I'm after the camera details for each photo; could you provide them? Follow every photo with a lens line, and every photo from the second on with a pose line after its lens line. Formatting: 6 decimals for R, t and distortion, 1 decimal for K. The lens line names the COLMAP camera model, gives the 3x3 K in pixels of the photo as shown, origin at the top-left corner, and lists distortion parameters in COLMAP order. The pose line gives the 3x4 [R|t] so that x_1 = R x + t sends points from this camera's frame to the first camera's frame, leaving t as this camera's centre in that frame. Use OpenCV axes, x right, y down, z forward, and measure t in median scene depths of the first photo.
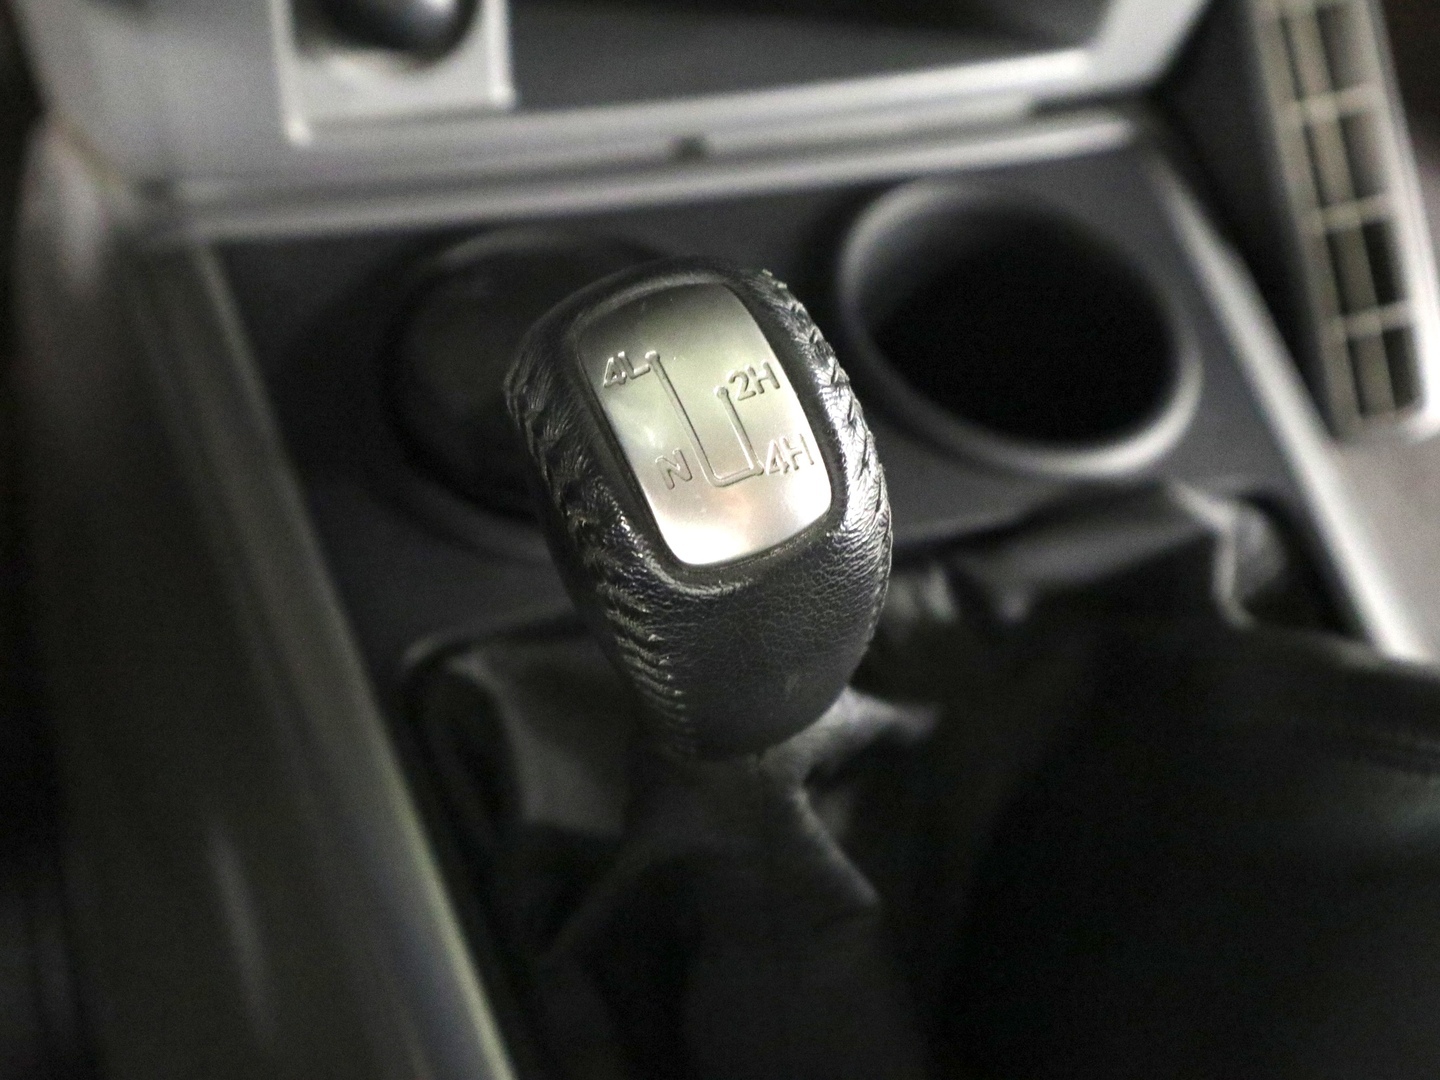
lens RADIAL K [[1769.0, 0, 720.0], [0, 1769.0, 540.0], [0, 0, 1]] dist [-0.003366, 0.005129]
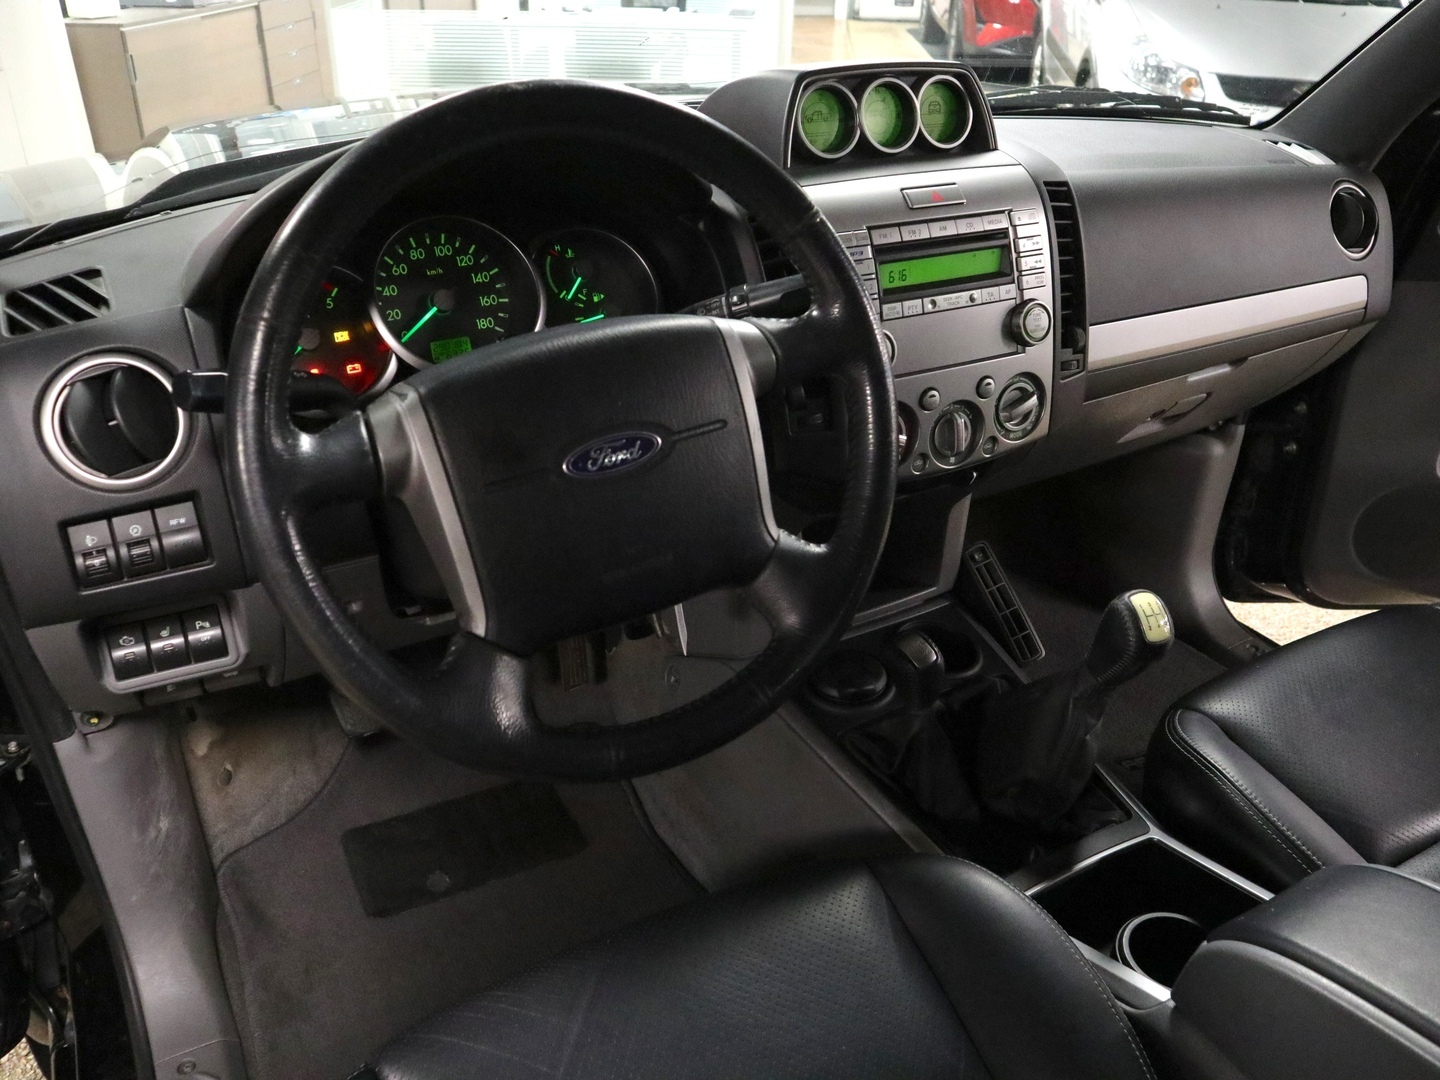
lens RADIAL K [[1122.6, 0, 720.0], [0, 1122.6, 540.0], [0, 0, 1]] dist [-0.141595, 0.098244]
pose [[0.979622, -0.187279, 0.072583, -0.479089], [0.200703, 0.926680, -0.317777, 0.370170], [-0.007748, 0.325869, 0.945383, -1.570748]]
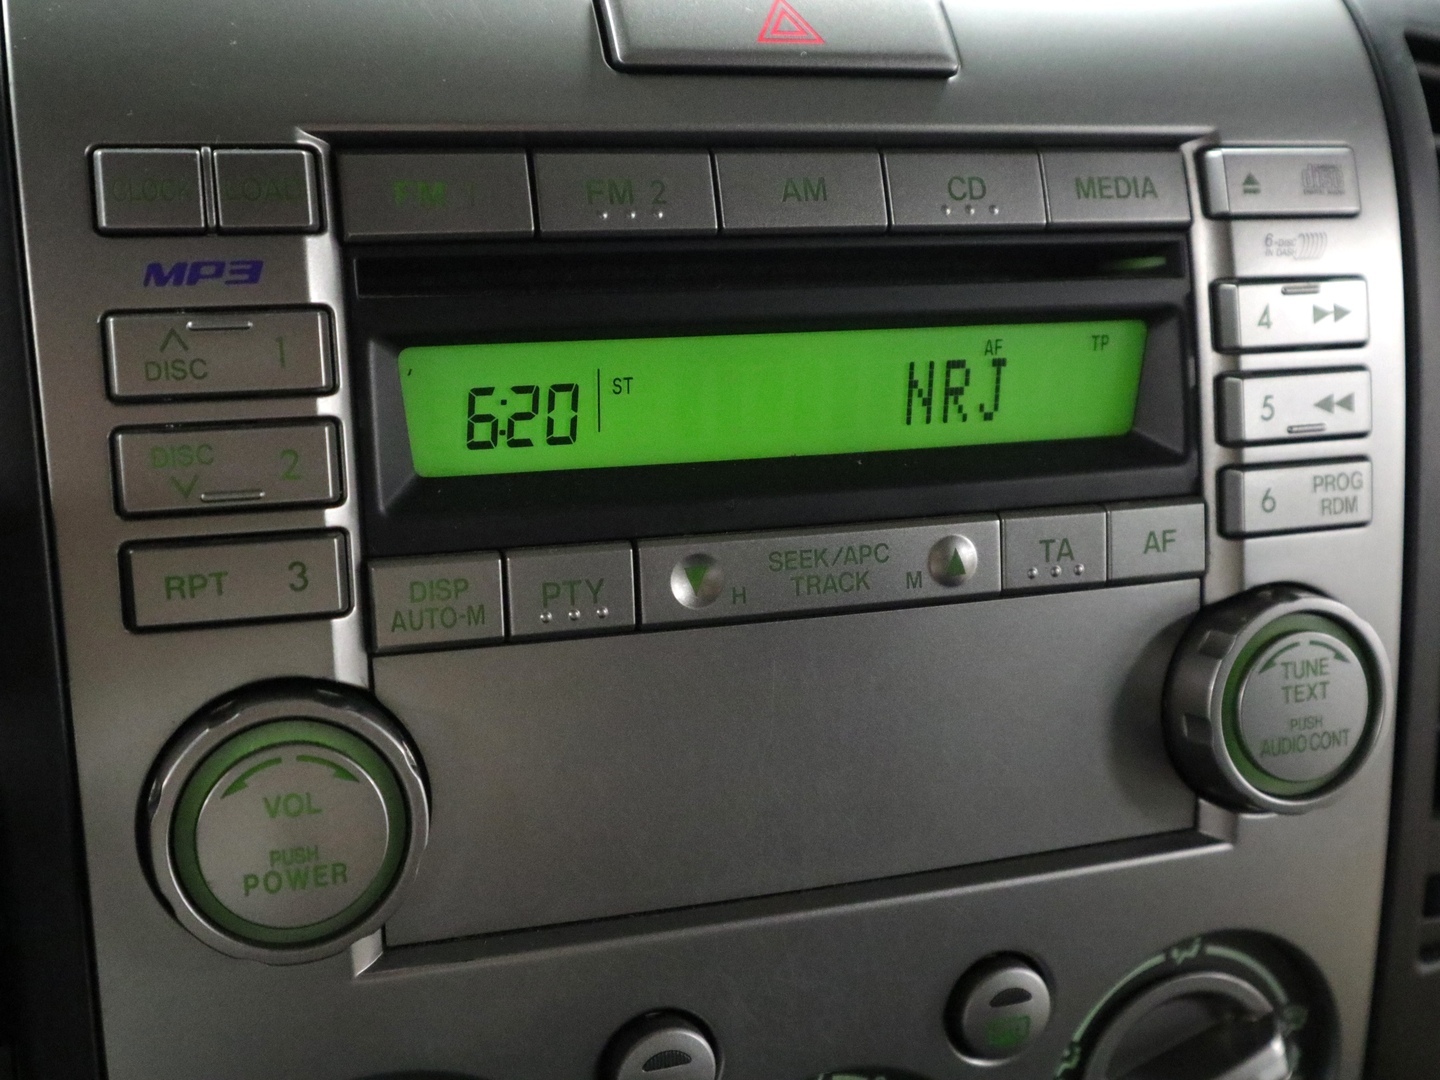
lens RADIAL K [[1769.0, 0, 720.0], [0, 1769.0, 540.0], [0, 0, 1]] dist [-0.003366, 0.005129]
pose [[0.997072, -0.070205, -0.030301, 0.157993], [0.048363, 0.885944, -0.461264, -0.330030], [0.059229, 0.458448, 0.886746, -0.336045]]
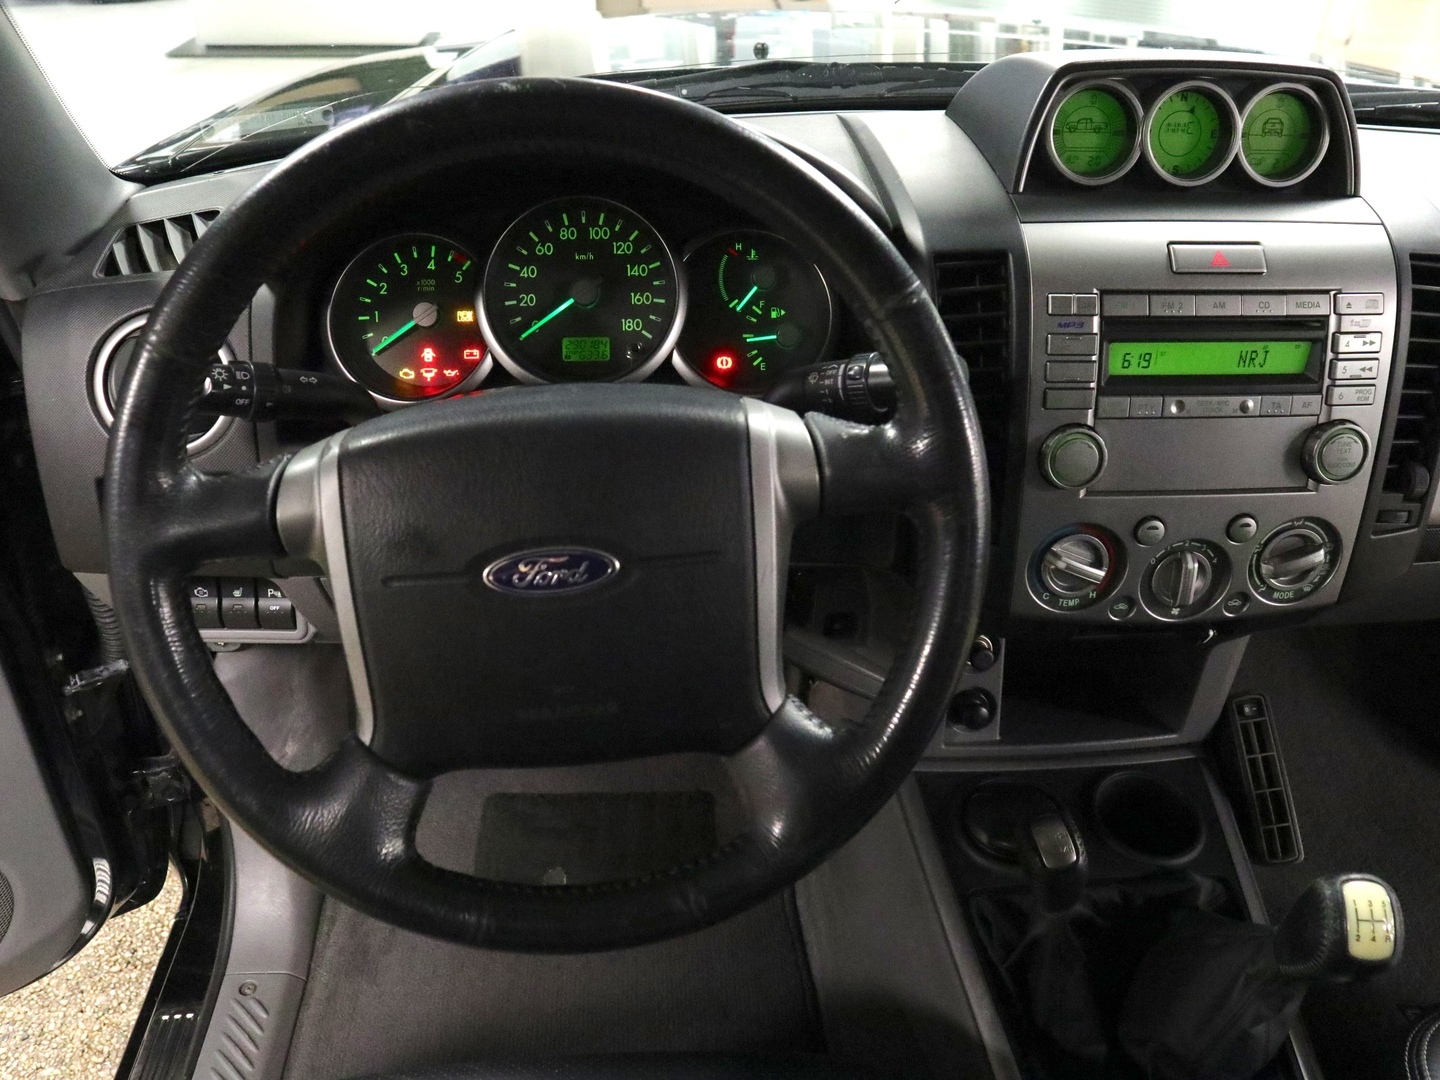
lens RADIAL K [[1170.8, 0, 720.0], [0, 1170.8, 540.0], [0, 0, 1]] dist [-0.114678, 0.080113]
pose [[0.956207, 0.045706, -0.289099, -0.001876], [-0.127483, 0.954155, -0.270806, 0.065312], [0.263468, 0.295802, 0.918197, -1.310412]]
